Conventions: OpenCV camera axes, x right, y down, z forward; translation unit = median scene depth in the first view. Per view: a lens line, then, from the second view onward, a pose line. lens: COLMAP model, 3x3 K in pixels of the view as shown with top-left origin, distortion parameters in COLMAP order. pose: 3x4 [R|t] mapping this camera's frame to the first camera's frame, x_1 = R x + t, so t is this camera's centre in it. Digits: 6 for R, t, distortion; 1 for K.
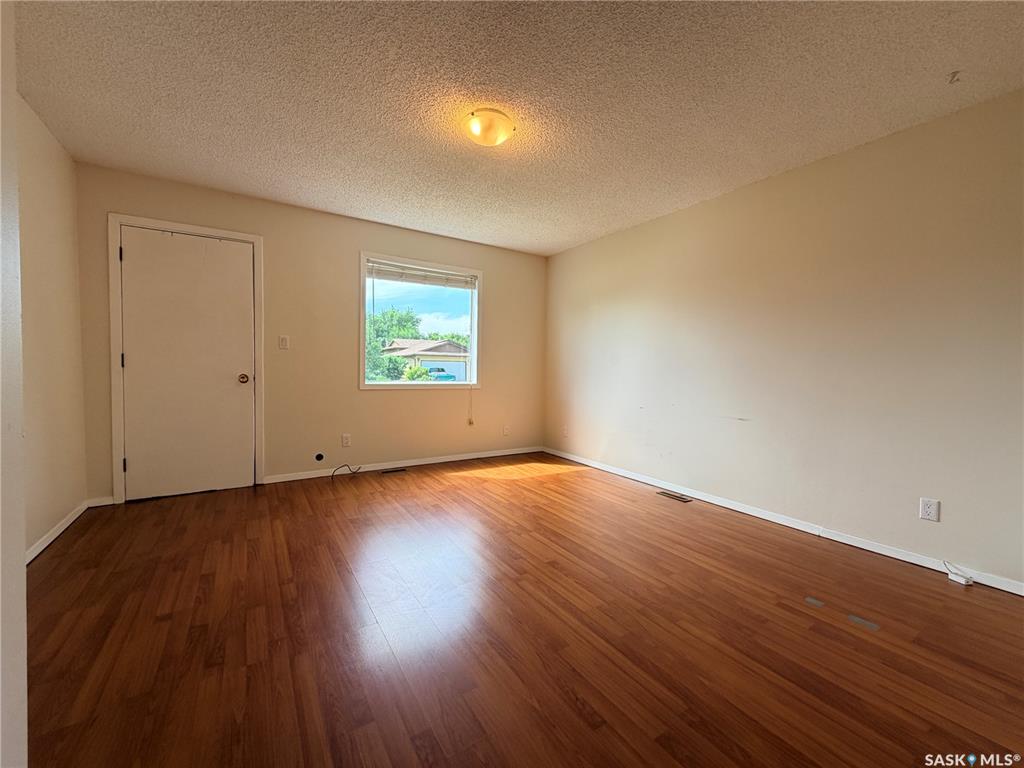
lens RADIAL K [[409.1, 0, 510.8], [0, 409.1, 382.3], [0, 0, 1]] dist [0.000652, 0.000380]
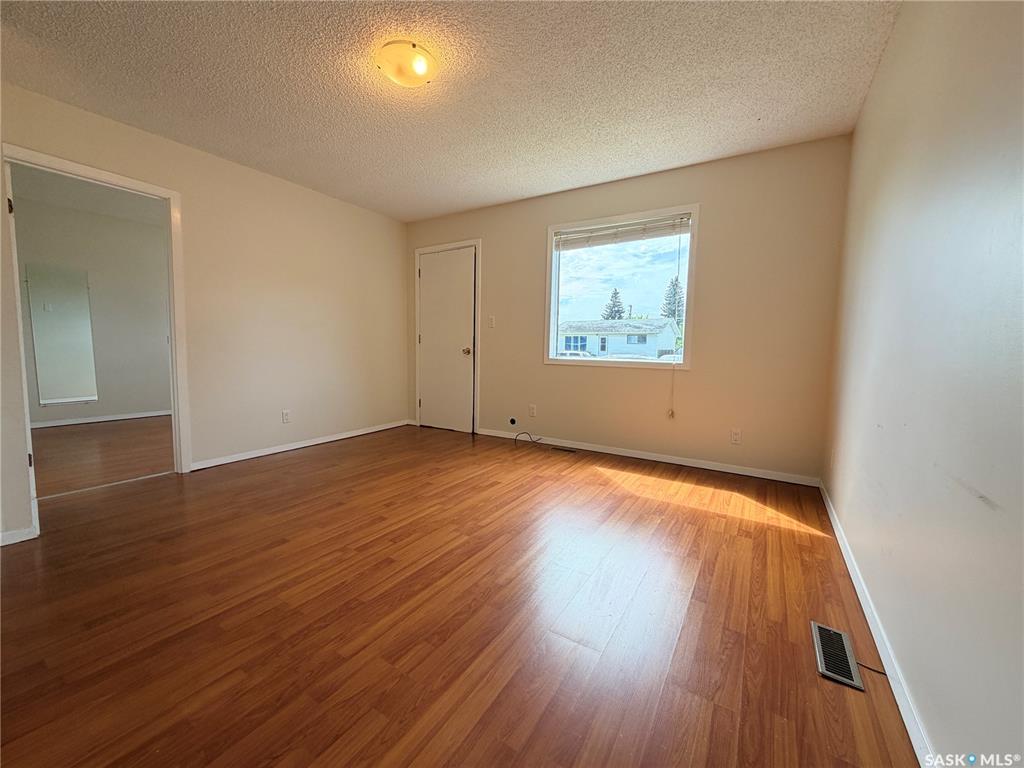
lens RADIAL K [[409.1, 0, 510.2], [0, 409.1, 384.4], [0, 0, 1]] dist [0.000652, 0.000380]
pose [[0.423159, 0.073306, -0.903085, 0.554196], [-0.039176, 0.997270, 0.062595, 0.008676], [0.905208, 0.008891, 0.424876, 0.508163]]
